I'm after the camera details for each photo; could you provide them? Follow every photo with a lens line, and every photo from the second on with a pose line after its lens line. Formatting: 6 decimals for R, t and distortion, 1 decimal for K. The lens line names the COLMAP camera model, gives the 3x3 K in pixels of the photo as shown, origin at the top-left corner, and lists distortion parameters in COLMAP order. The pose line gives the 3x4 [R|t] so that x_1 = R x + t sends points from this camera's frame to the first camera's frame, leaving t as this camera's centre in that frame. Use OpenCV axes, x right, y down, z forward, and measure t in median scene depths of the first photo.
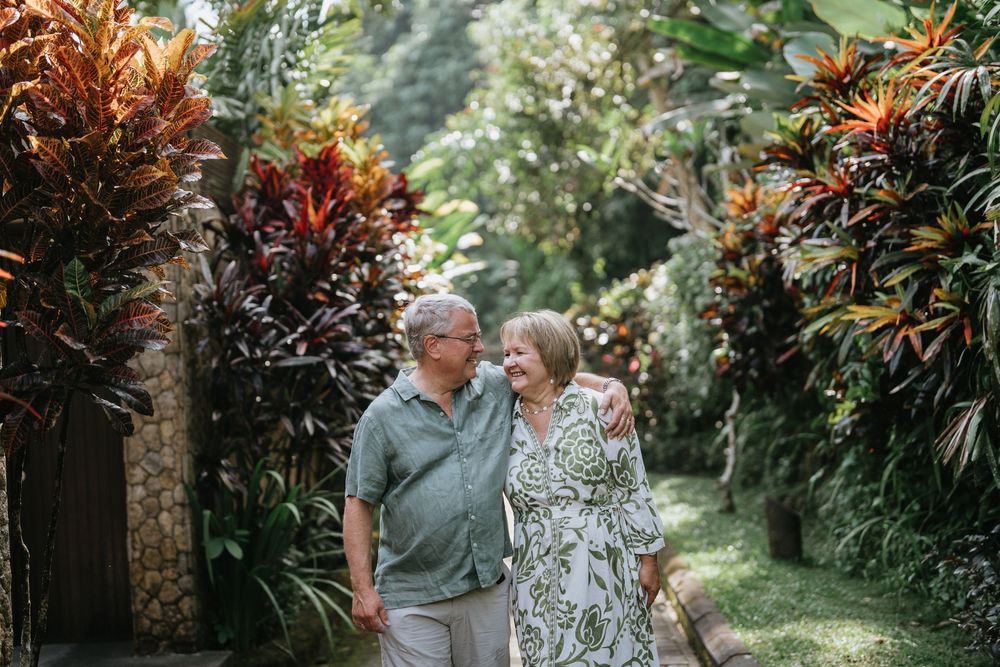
lens RADIAL K [[1464.6, 0, 500.6], [0, 1464.6, 313.1], [0, 0, 1]] dist [-0.013609, 0.089641]
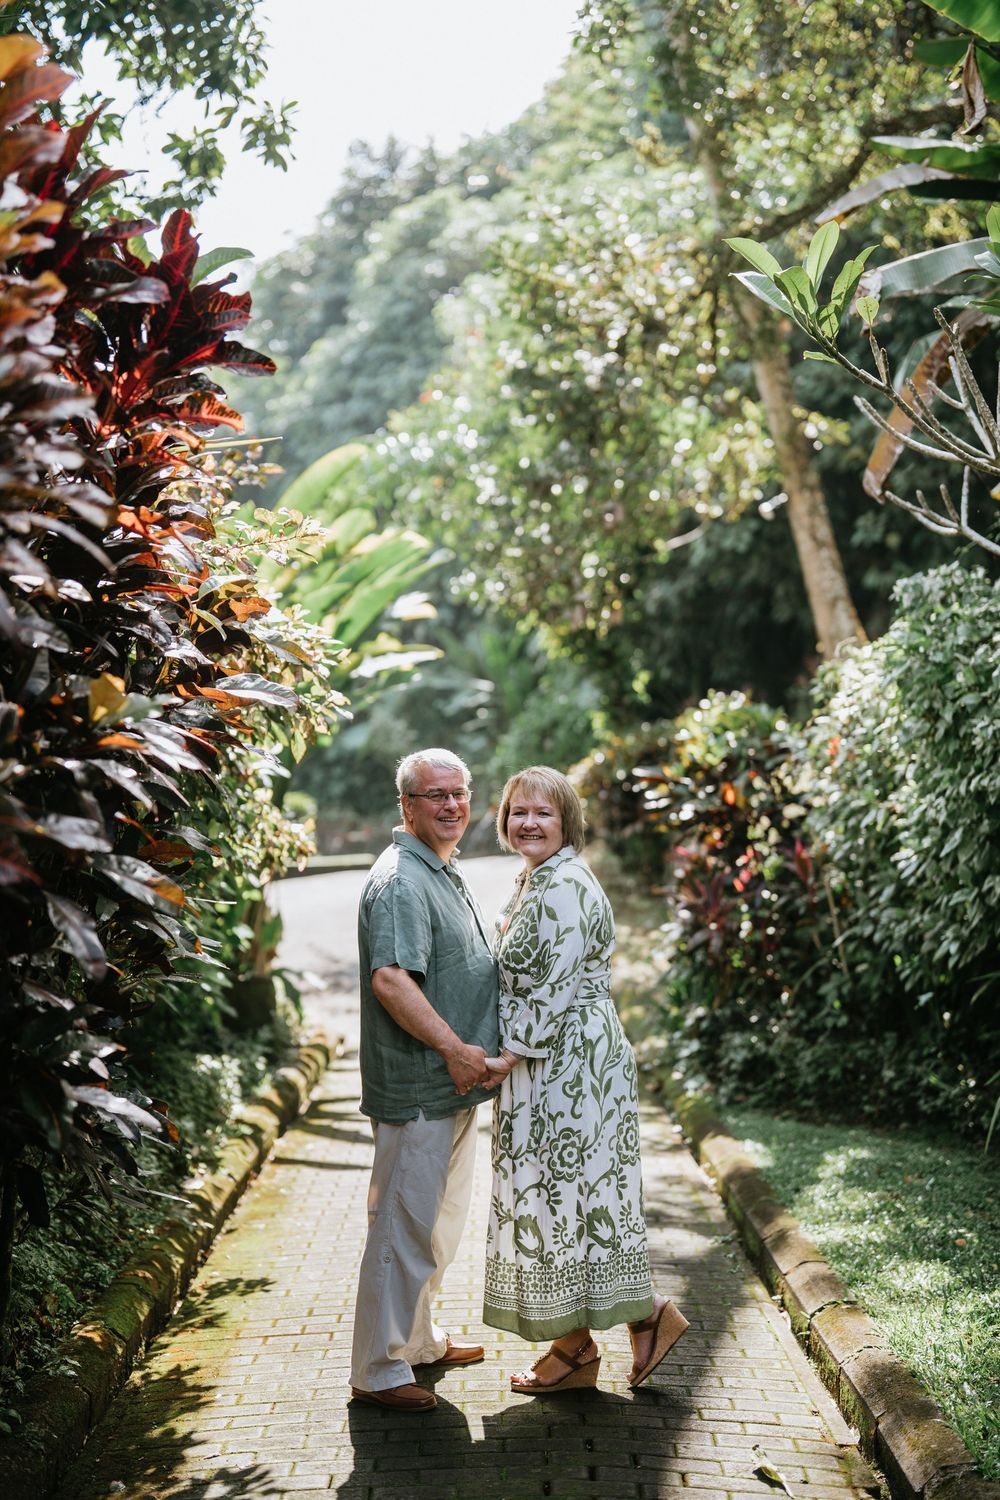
lens RADIAL K [[2143.1, 0, 498.4], [0, 2143.1, 748.1], [0, 0, 1]] dist [-0.014679, 0.104886]
pose [[0.998616, 0.049797, 0.016931, -0.001290], [-0.049655, 0.998728, -0.008726, 0.003736], [-0.017344, 0.007873, 0.999819, 0.189395]]
